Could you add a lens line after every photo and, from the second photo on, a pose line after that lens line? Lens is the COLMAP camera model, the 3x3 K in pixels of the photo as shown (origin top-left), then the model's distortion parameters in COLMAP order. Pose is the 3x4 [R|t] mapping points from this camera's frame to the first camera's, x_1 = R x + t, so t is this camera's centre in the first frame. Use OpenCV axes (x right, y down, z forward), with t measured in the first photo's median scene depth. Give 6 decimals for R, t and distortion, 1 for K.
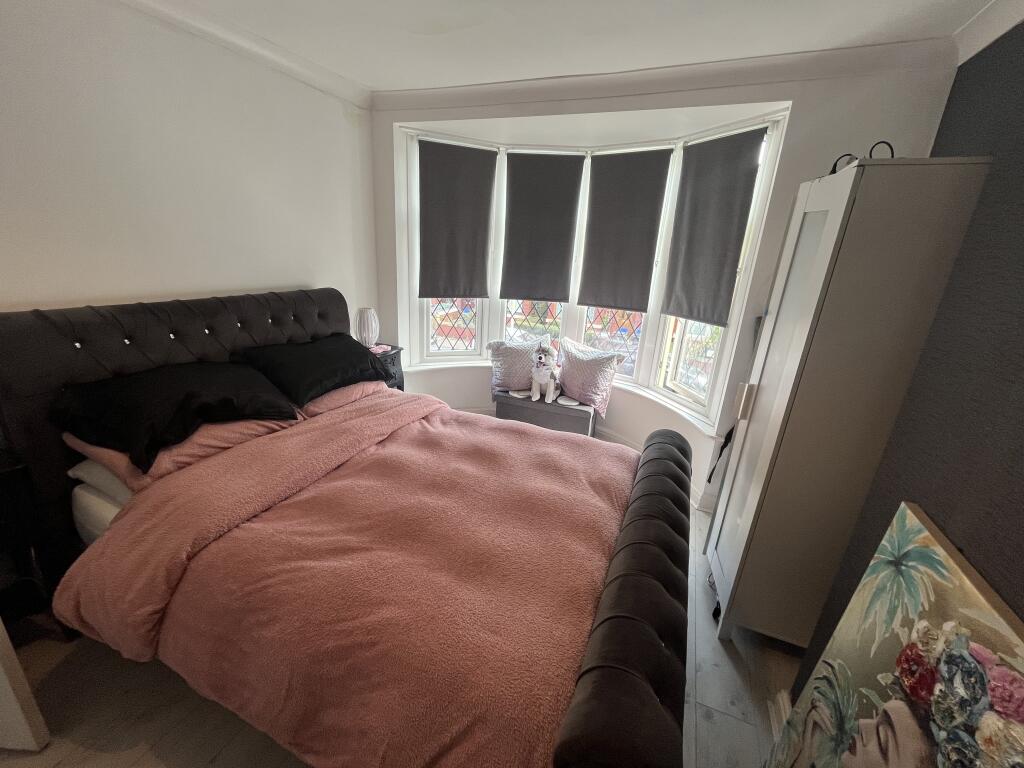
lens RADIAL K [[417.7, 0, 507.0], [0, 417.7, 388.9], [0, 0, 1]] dist [-0.002181, 0.000129]
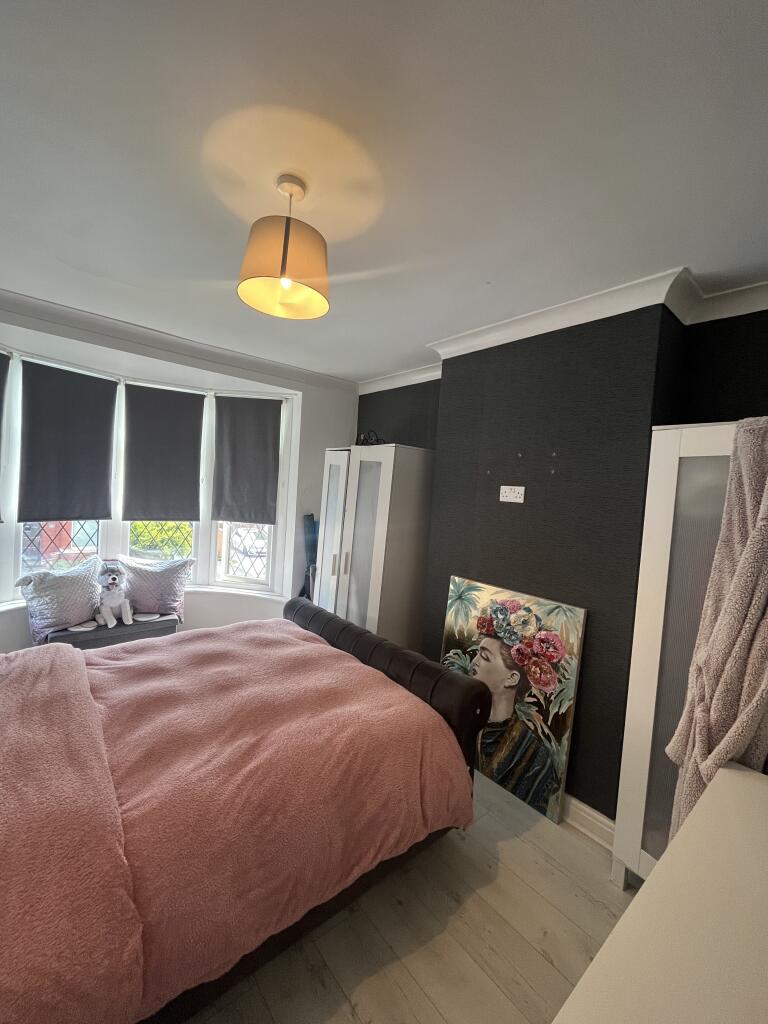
lens RADIAL K [[417.7, 0, 380.9], [0, 417.7, 505.8], [0, 0, 1]] dist [-0.002181, 0.000129]
pose [[0.455666, -0.060329, 0.888104, -0.467489], [0.243914, 0.967976, -0.059392, -0.030838], [-0.856081, 0.243684, 0.455789, 0.025251]]
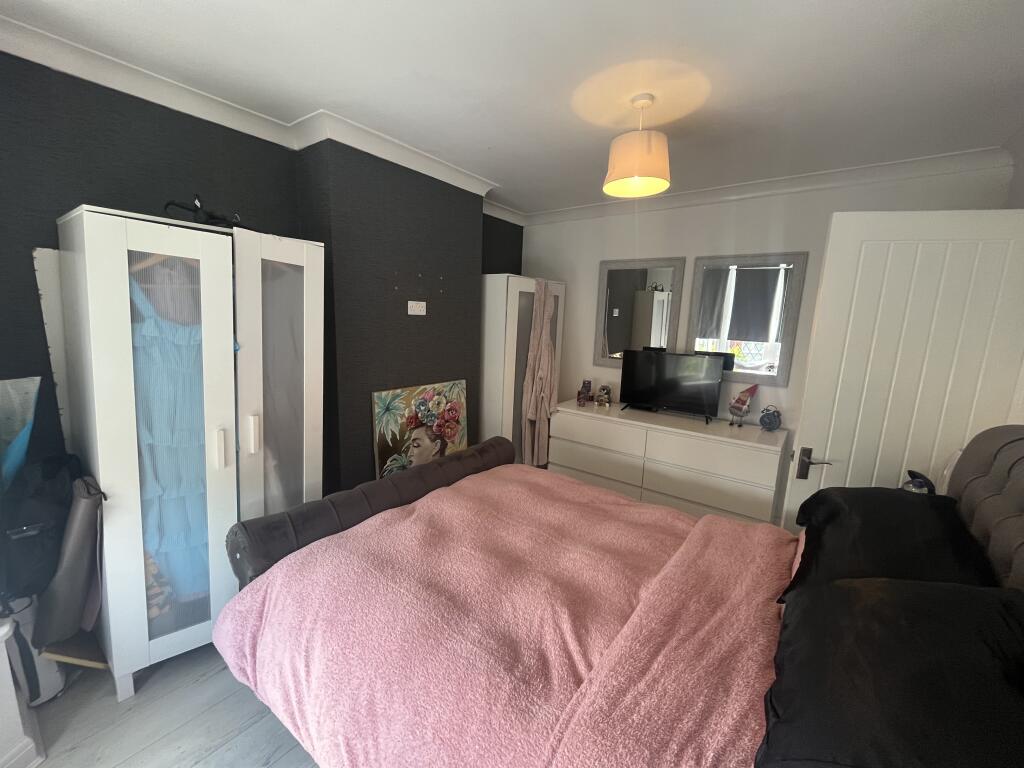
lens RADIAL K [[417.7, 0, 508.2], [0, 417.7, 381.6], [0, 0, 1]] dist [-0.002181, 0.000129]
pose [[-0.966040, -0.132696, 0.221717, -0.123421], [-0.014513, 0.884572, 0.466178, -0.304794], [-0.257985, 0.447129, -0.856457, 0.900590]]
